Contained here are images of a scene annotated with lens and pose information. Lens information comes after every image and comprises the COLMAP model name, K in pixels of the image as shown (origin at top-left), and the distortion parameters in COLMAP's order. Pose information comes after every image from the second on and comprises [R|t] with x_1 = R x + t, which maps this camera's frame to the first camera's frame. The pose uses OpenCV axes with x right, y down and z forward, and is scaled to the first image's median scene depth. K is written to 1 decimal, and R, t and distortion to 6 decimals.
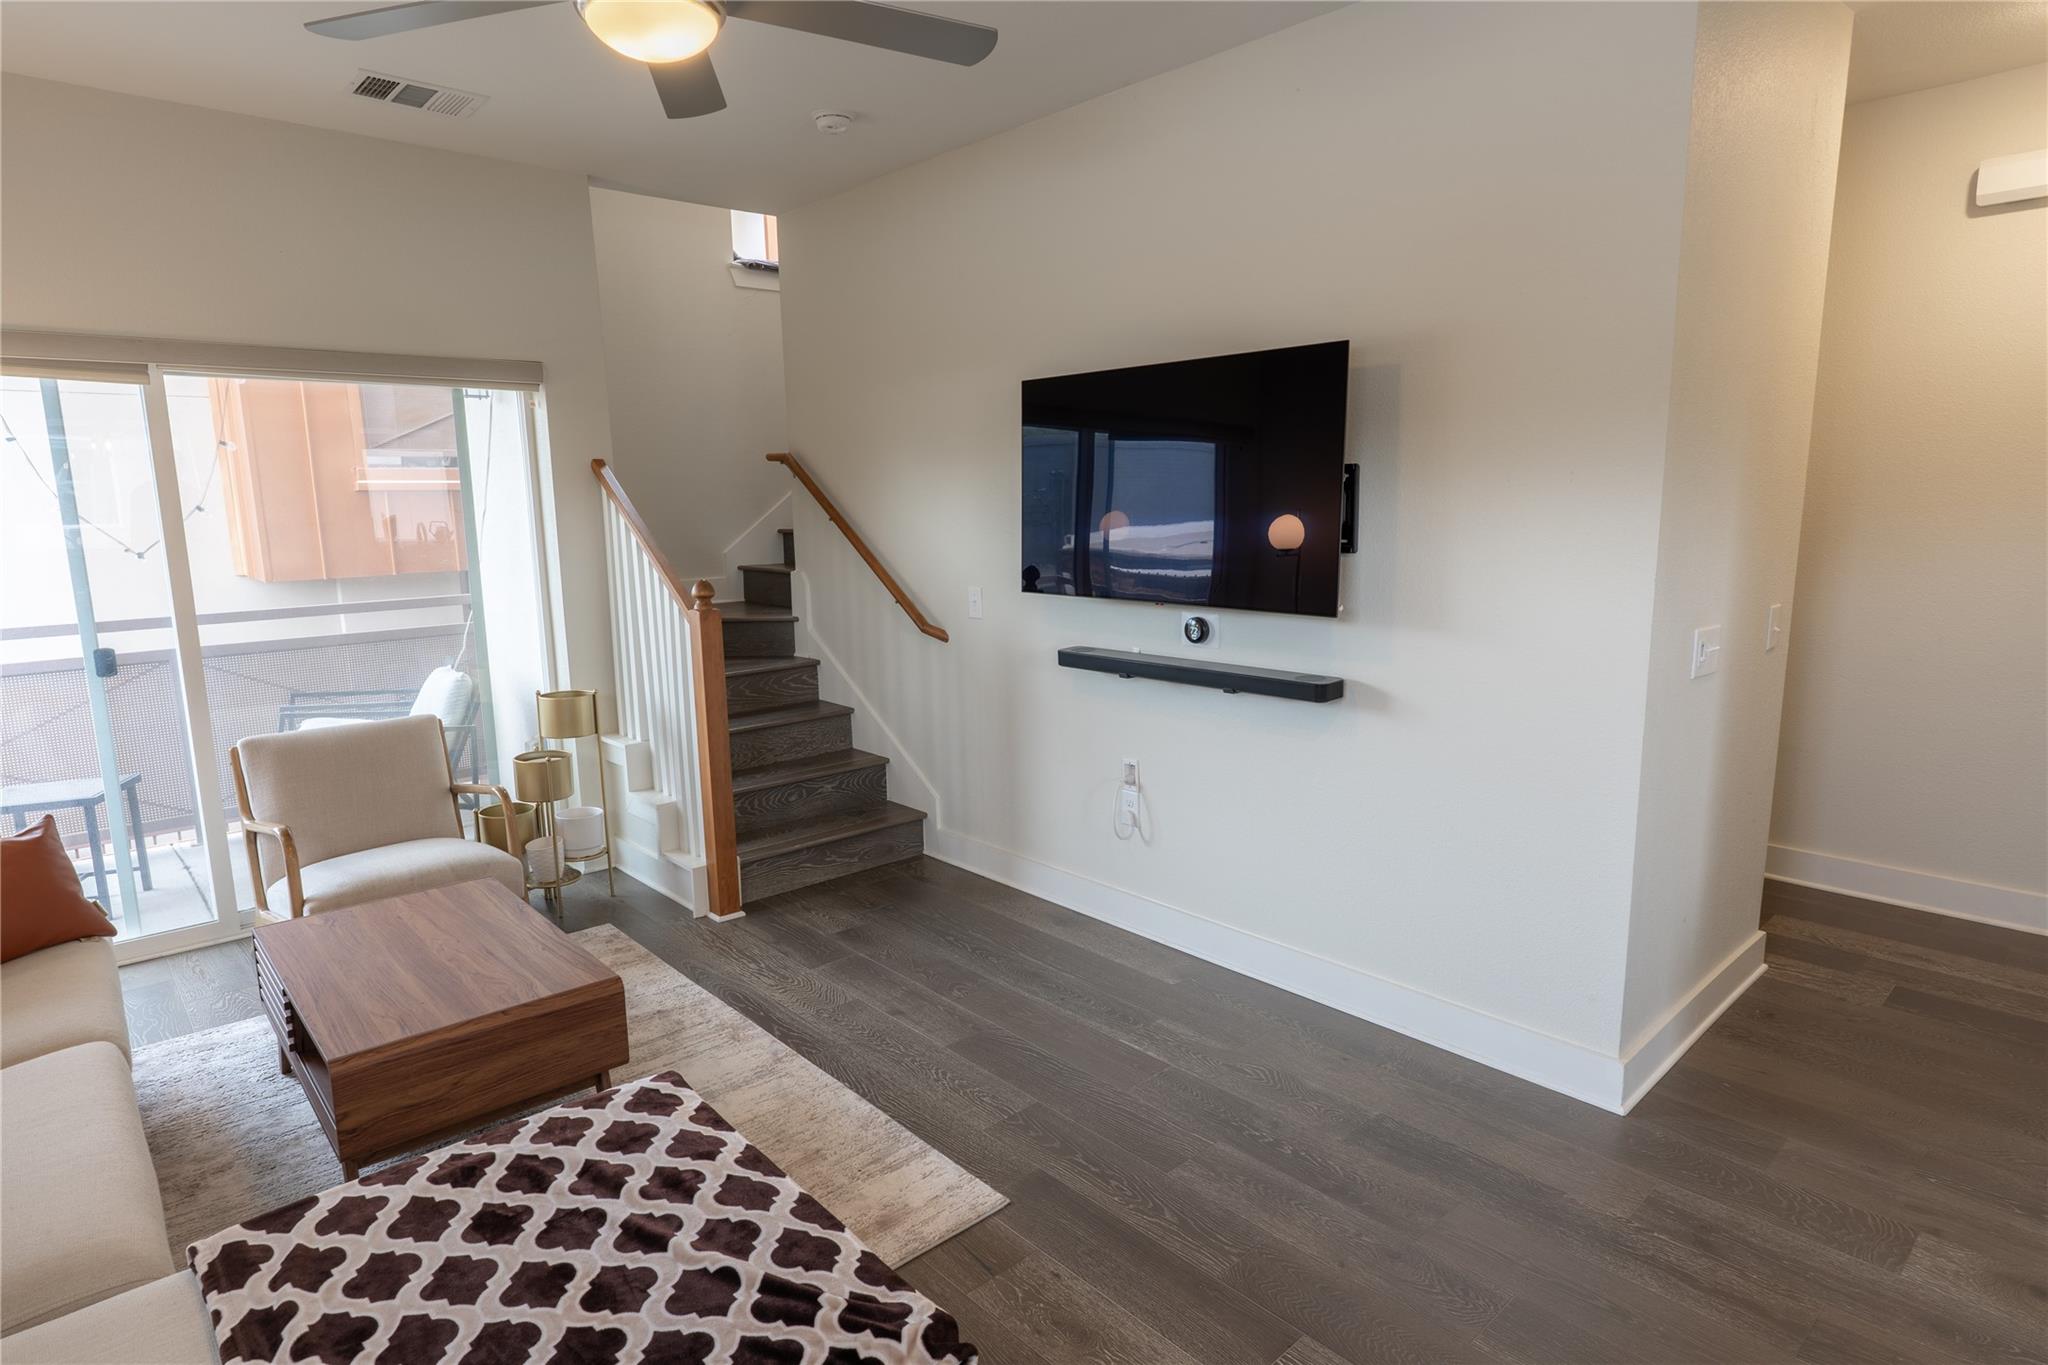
lens RADIAL K [[1123.3, 0, 1023.2], [0, 1123.3, 683.1], [0, 0, 1]] dist [-0.001873, 0.003592]
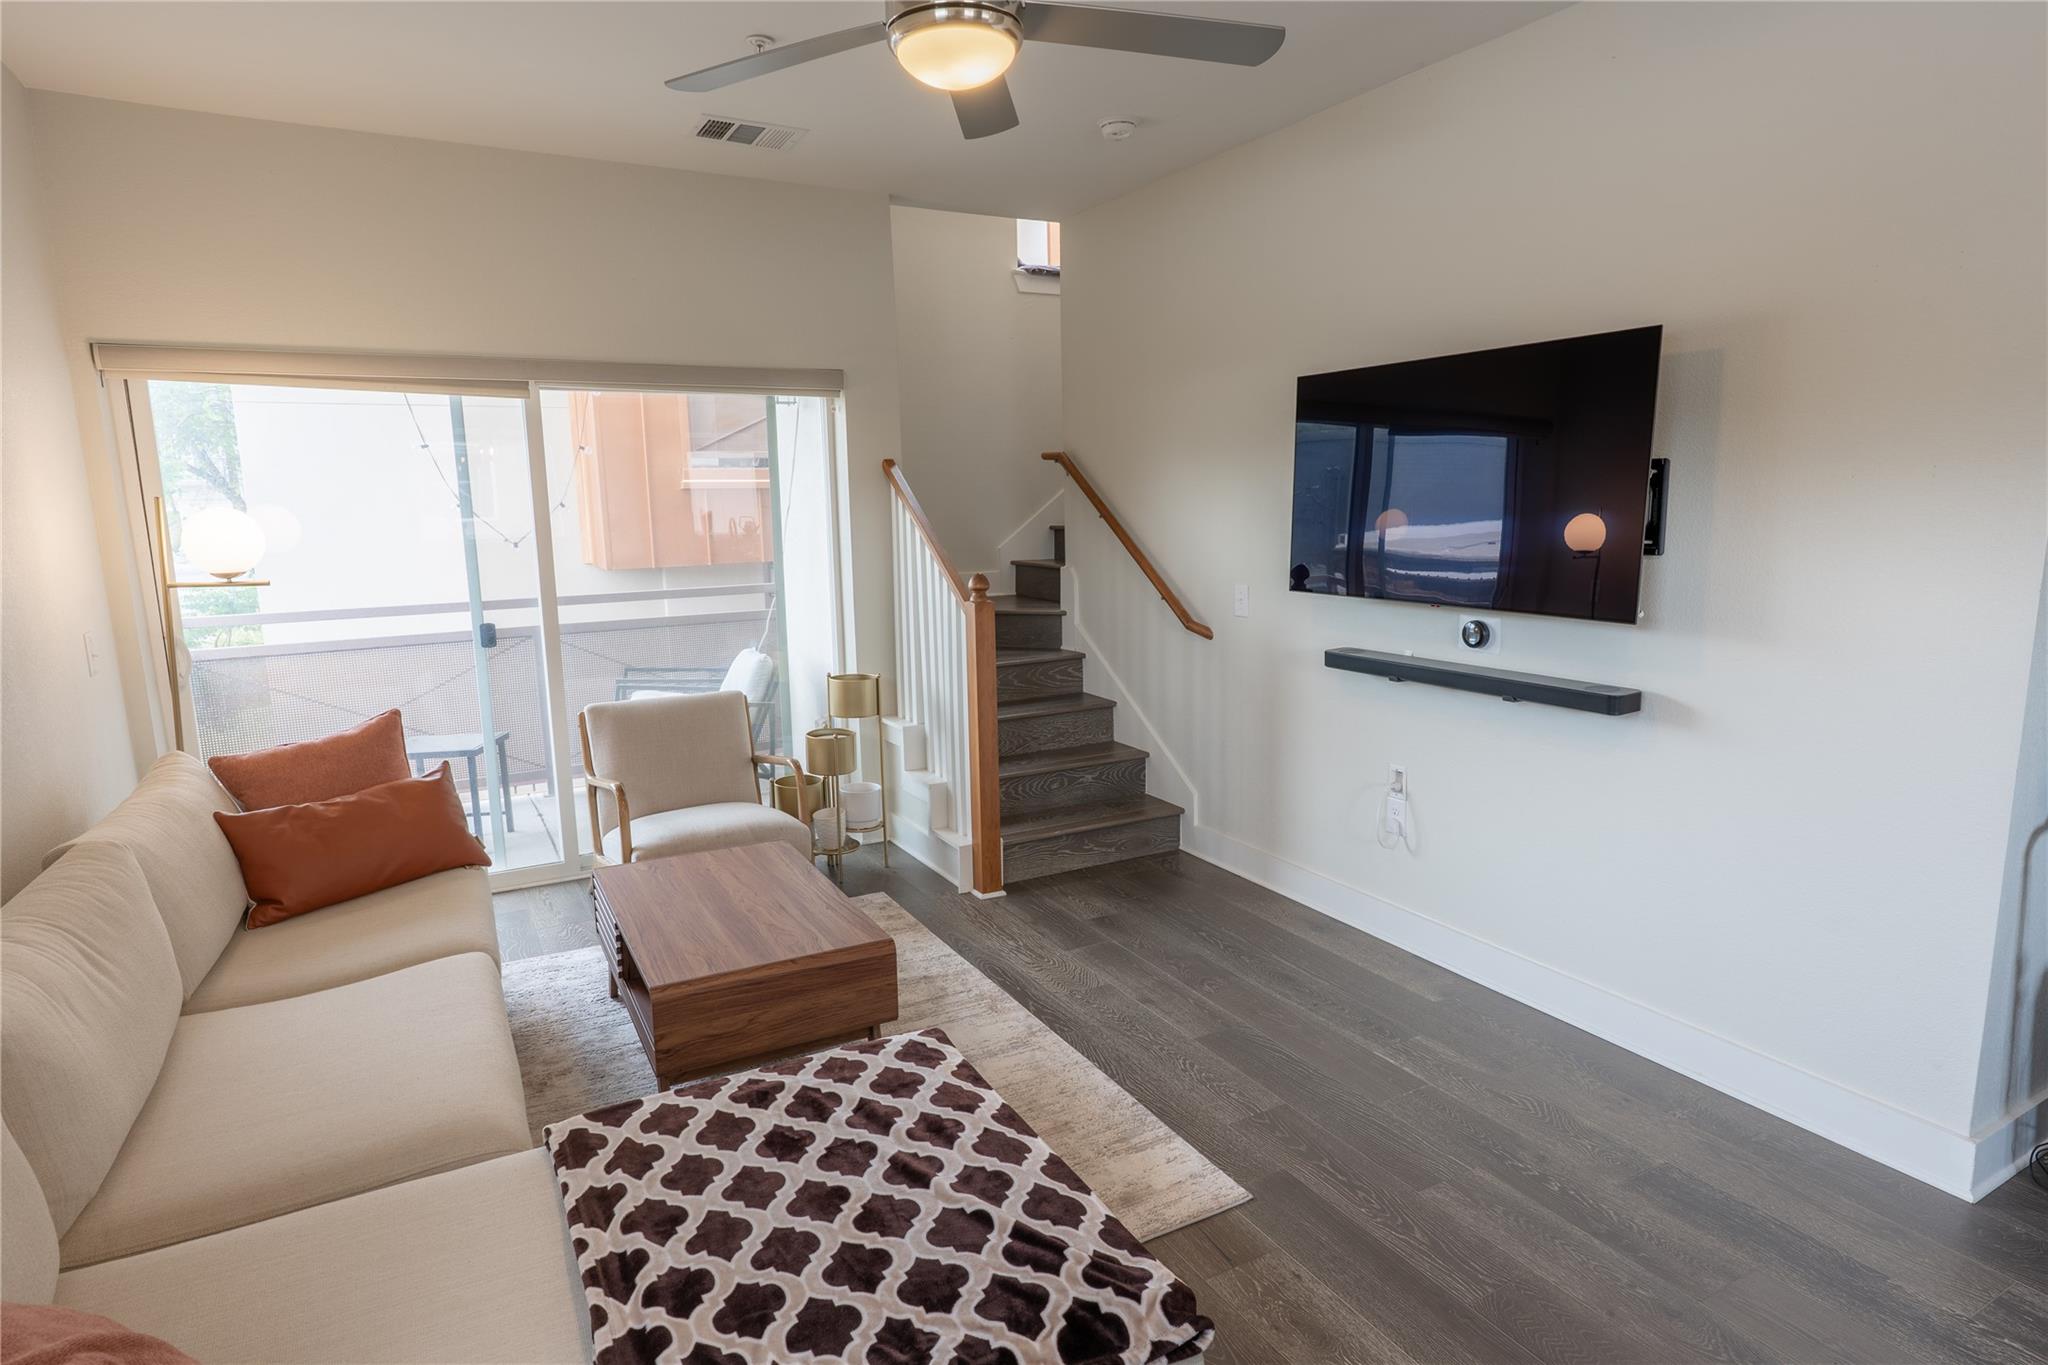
lens RADIAL K [[1123.3, 0, 1023.2], [0, 1123.3, 683.1], [0, 0, 1]] dist [-0.001873, 0.003592]
pose [[0.972457, 0.038551, -0.229874, 0.001374], [-0.038066, 0.999254, 0.006545, 0.003083], [0.229954, 0.002385, 0.973198, -0.020062]]
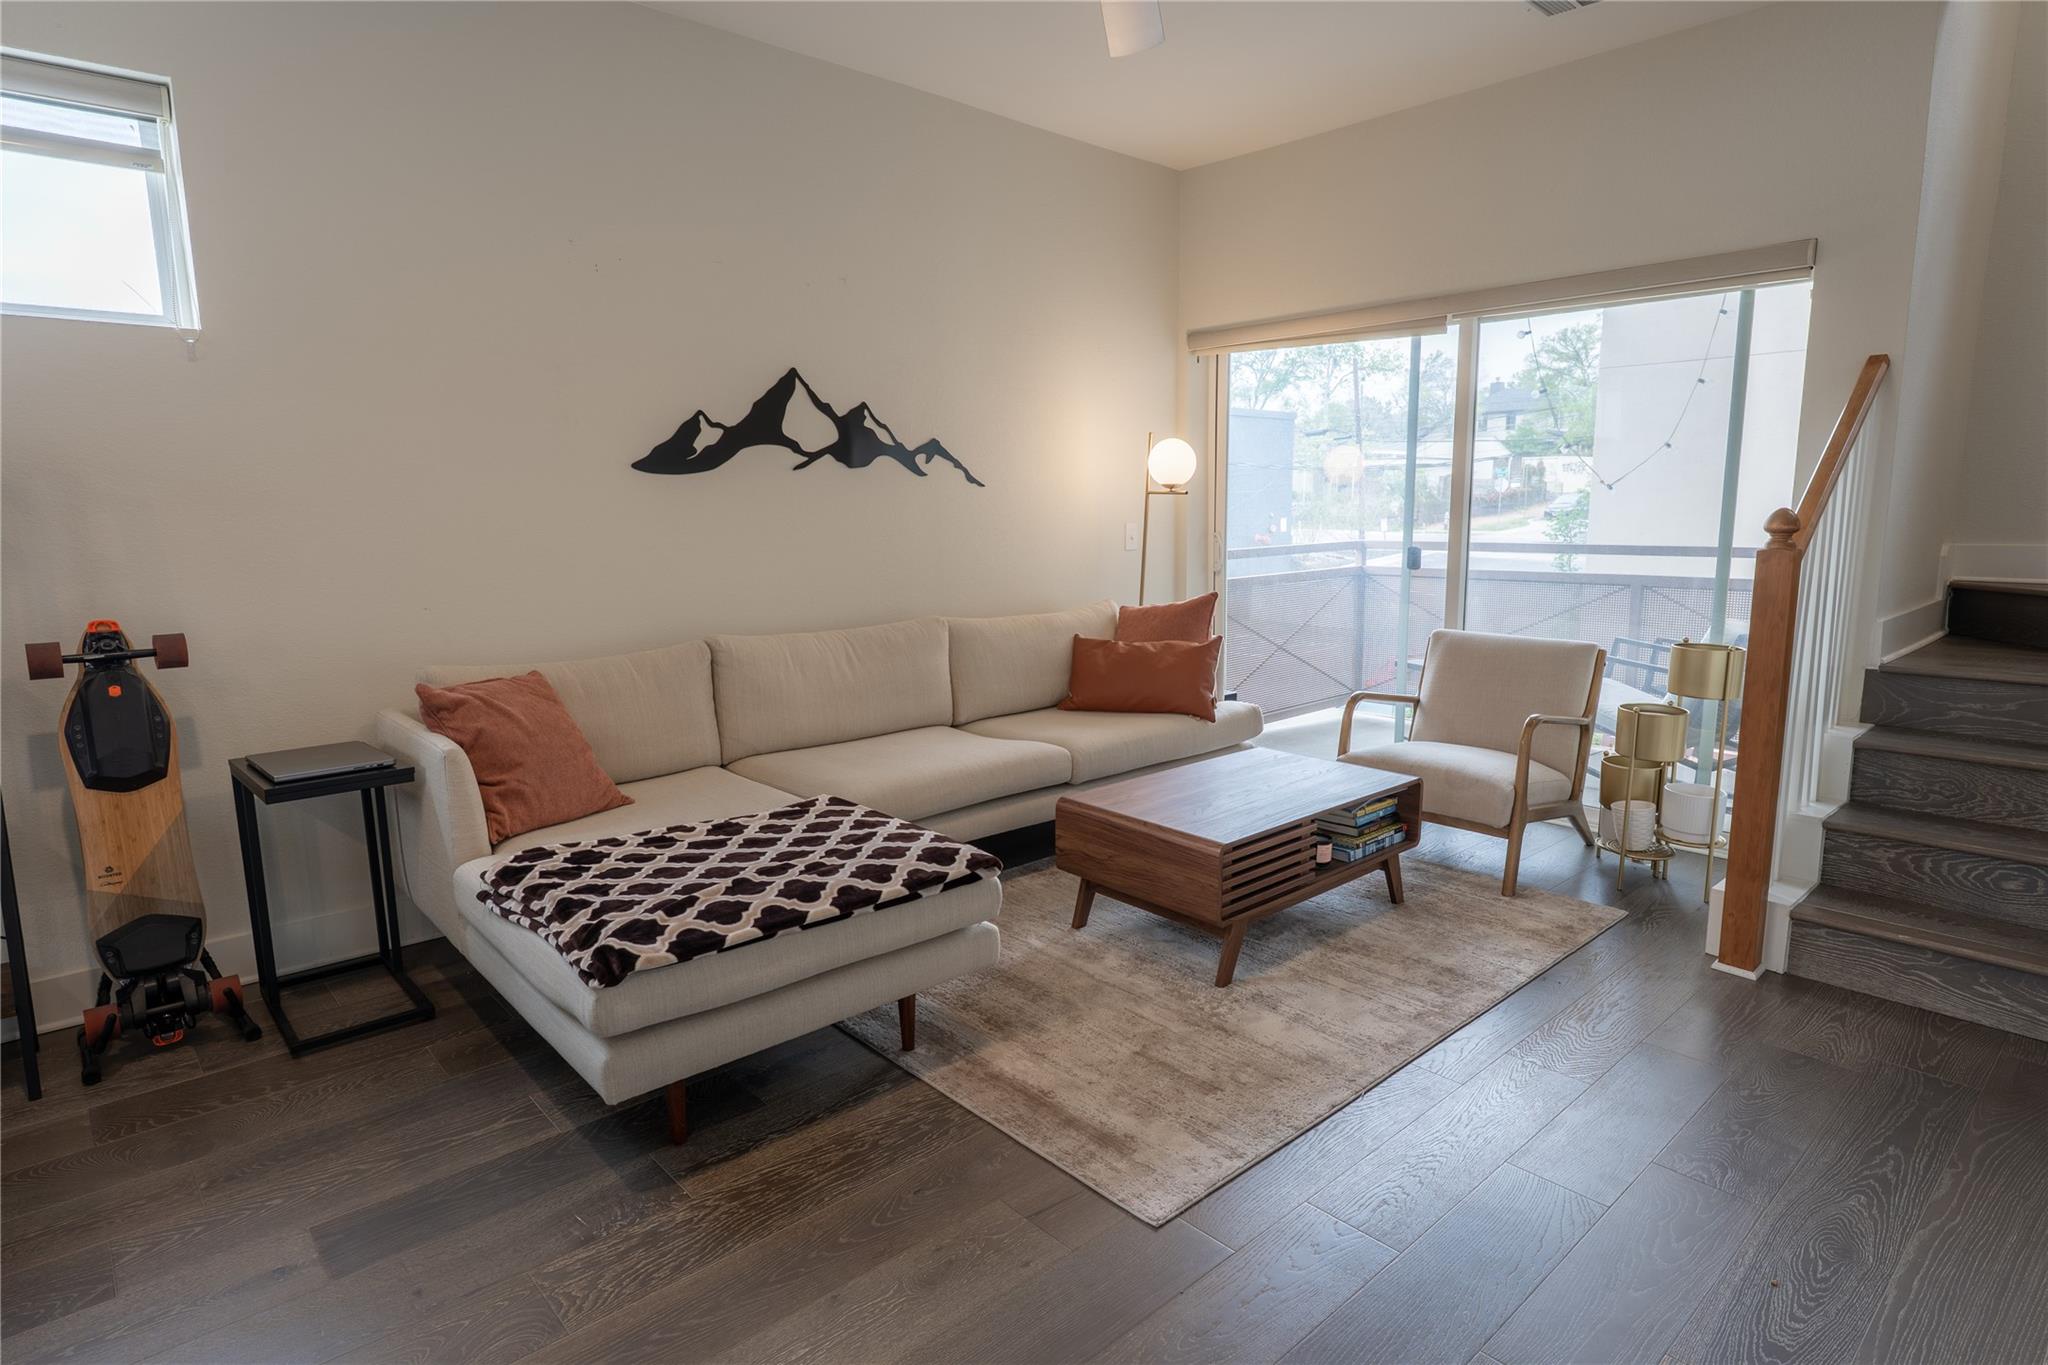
lens RADIAL K [[1095.3, 0, 1022.2], [0, 1095.3, 679.3], [0, 0, 1]] dist [-0.003427, 0.000938]
pose [[-0.014255, 0.181212, -0.983341, 0.565141], [-0.157505, 0.970756, 0.181177, -0.045574], [0.987415, 0.157464, 0.014704, 0.671905]]
